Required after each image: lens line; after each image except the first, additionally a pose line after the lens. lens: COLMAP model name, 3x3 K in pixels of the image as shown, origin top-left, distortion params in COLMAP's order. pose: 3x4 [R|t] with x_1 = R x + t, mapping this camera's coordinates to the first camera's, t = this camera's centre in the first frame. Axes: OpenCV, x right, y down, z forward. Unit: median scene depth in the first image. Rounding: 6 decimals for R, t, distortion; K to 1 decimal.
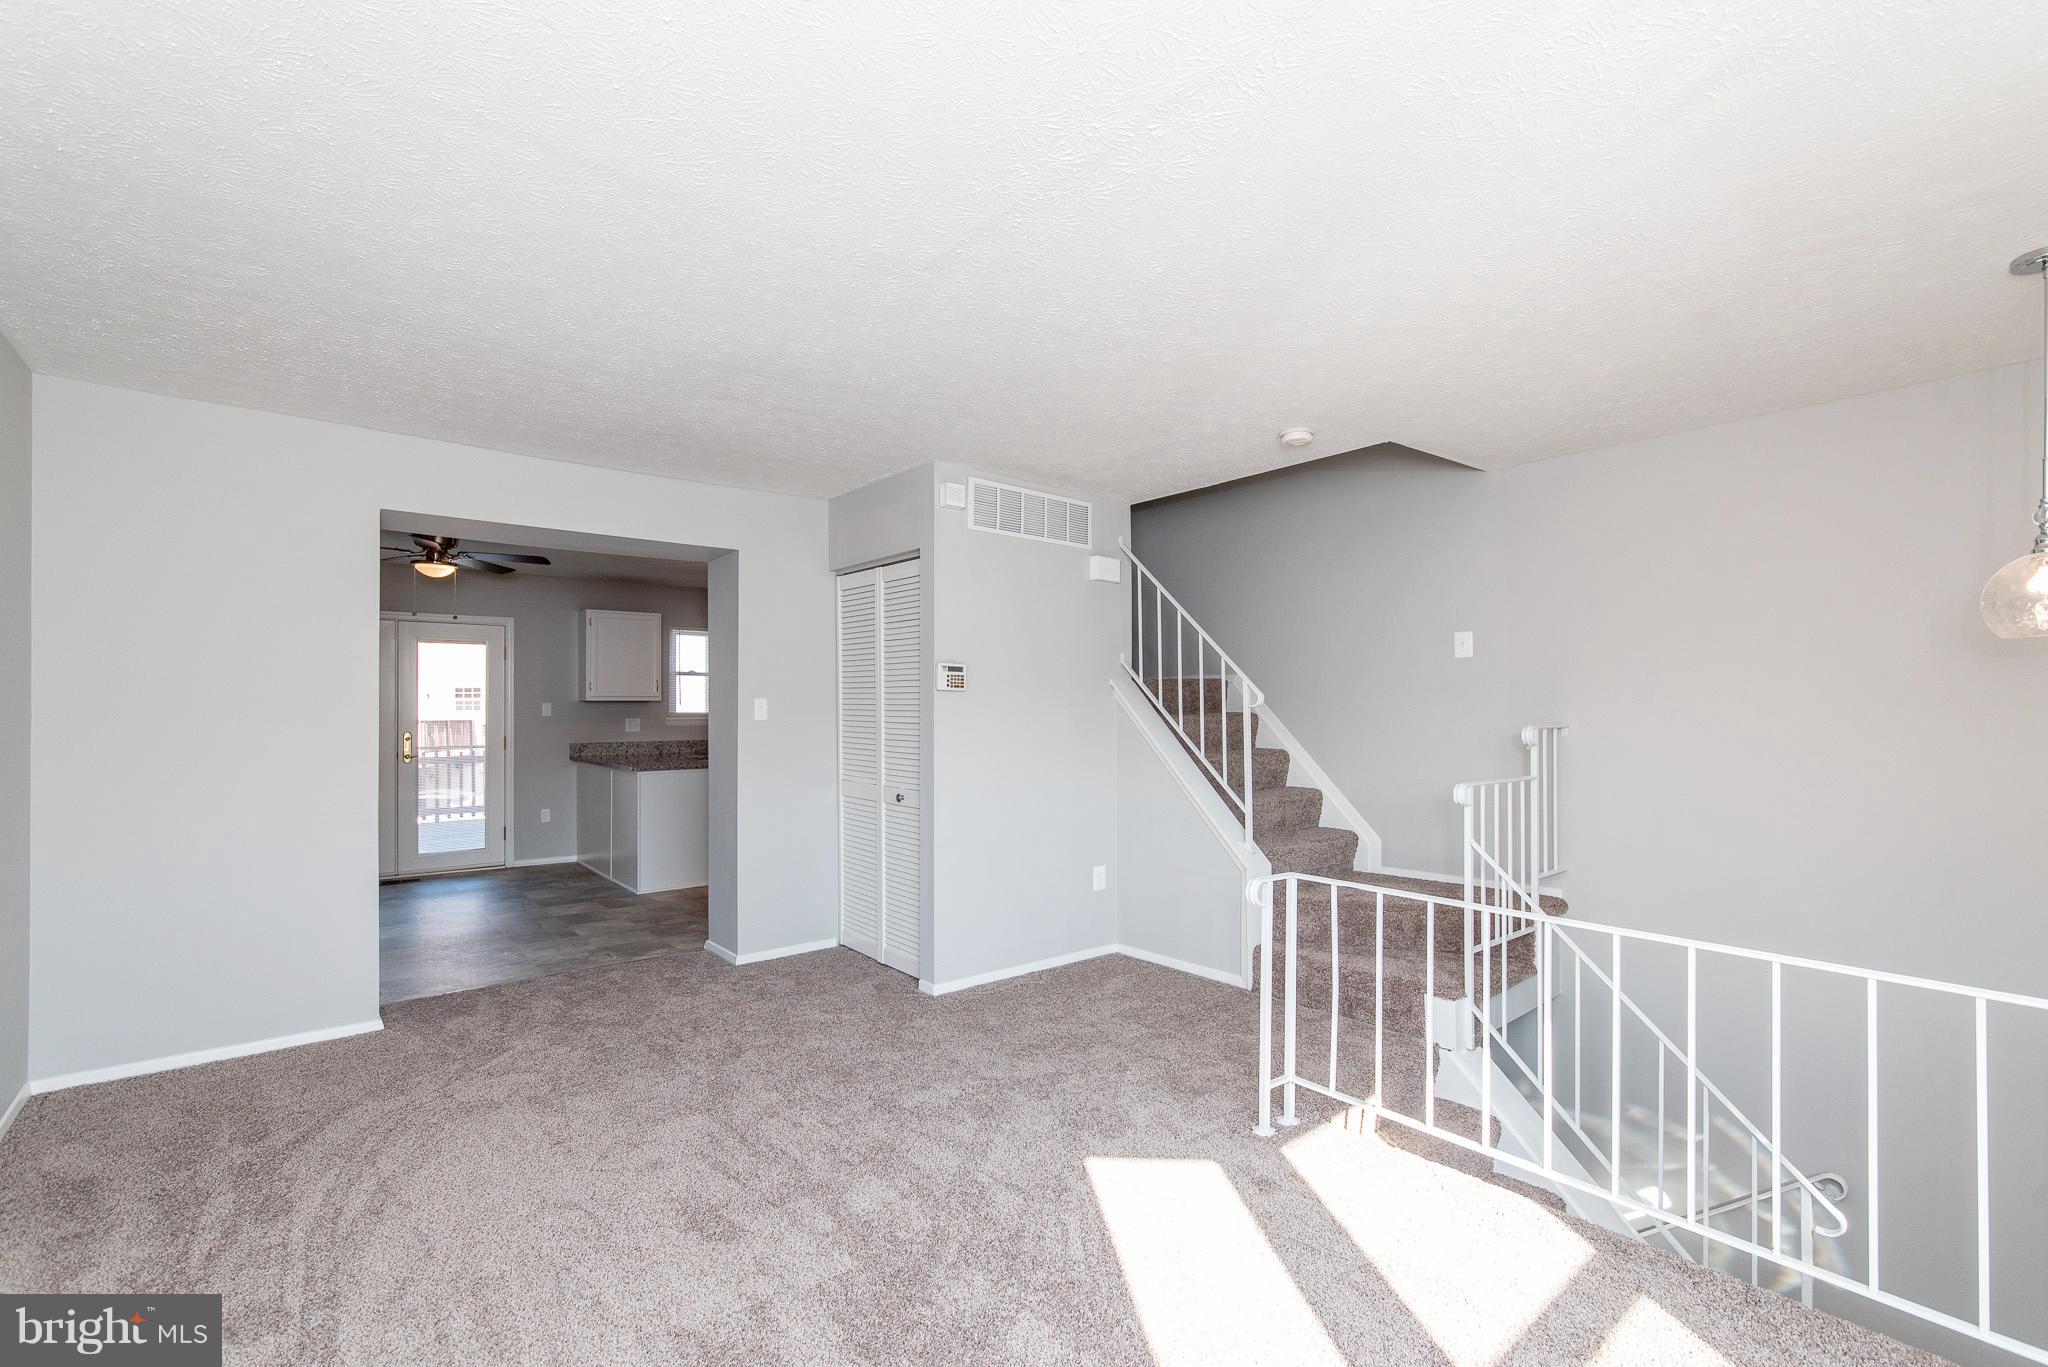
lens RADIAL K [[921.6, 0, 1056.6], [0, 921.6, 708.9], [0, 0, 1]] dist [-0.009156, 0.008212]
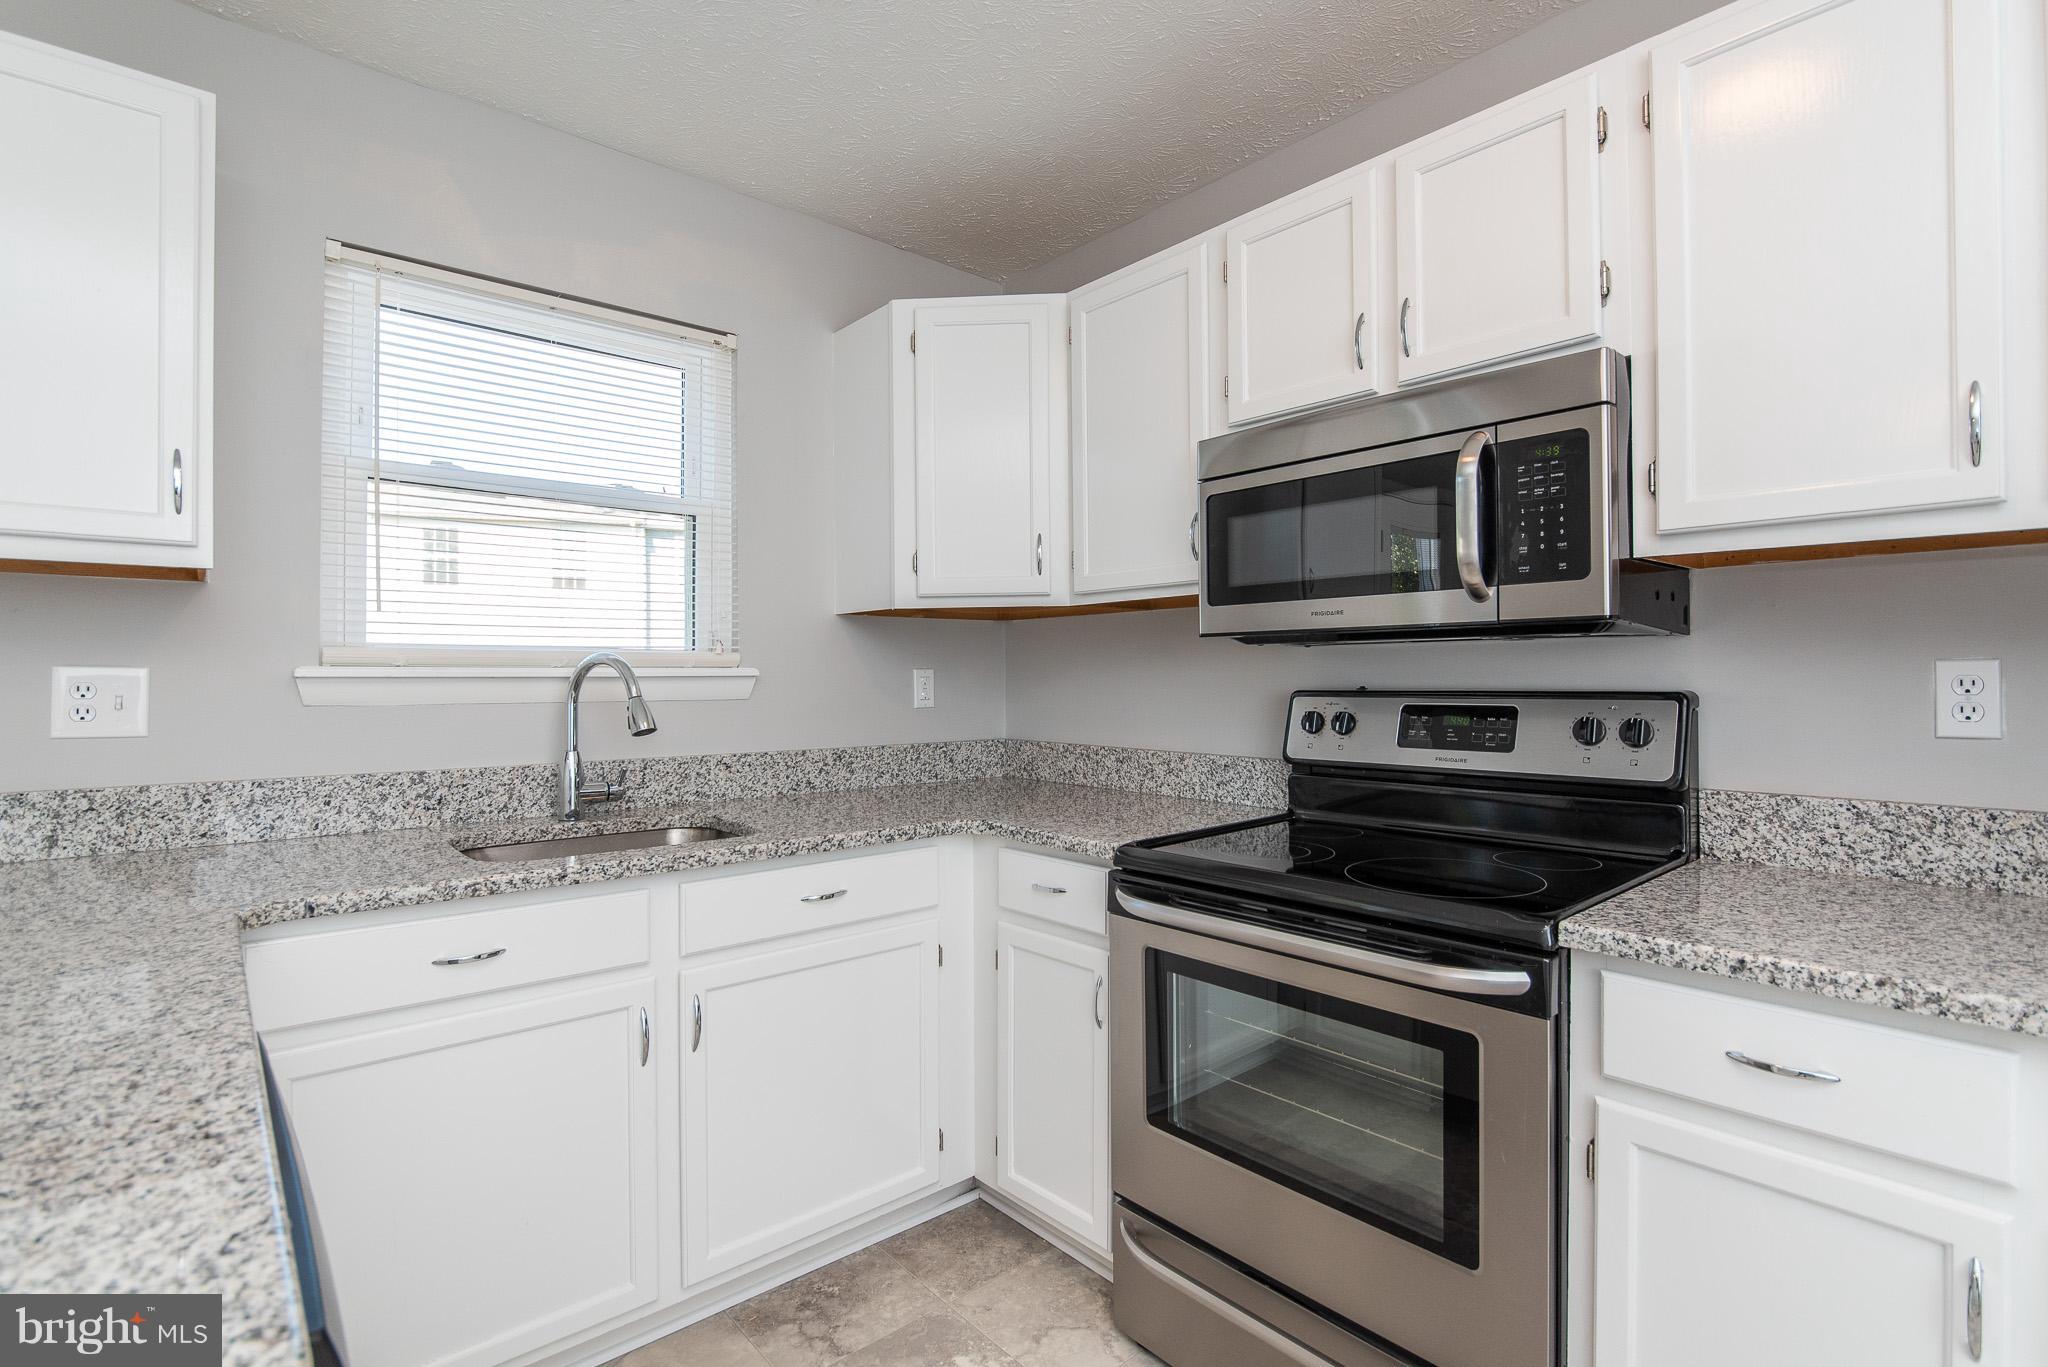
lens RADIAL K [[967.8, 0, 1021.6], [0, 967.8, 676.1], [0, 0, 1]] dist [-0.012951, -0.000042]
pose [[0.999833, -0.001448, -0.018244, -0.265474], [0.001424, 0.999998, -0.001352, 0.013035], [0.018246, 0.001326, 0.999833, 0.811322]]
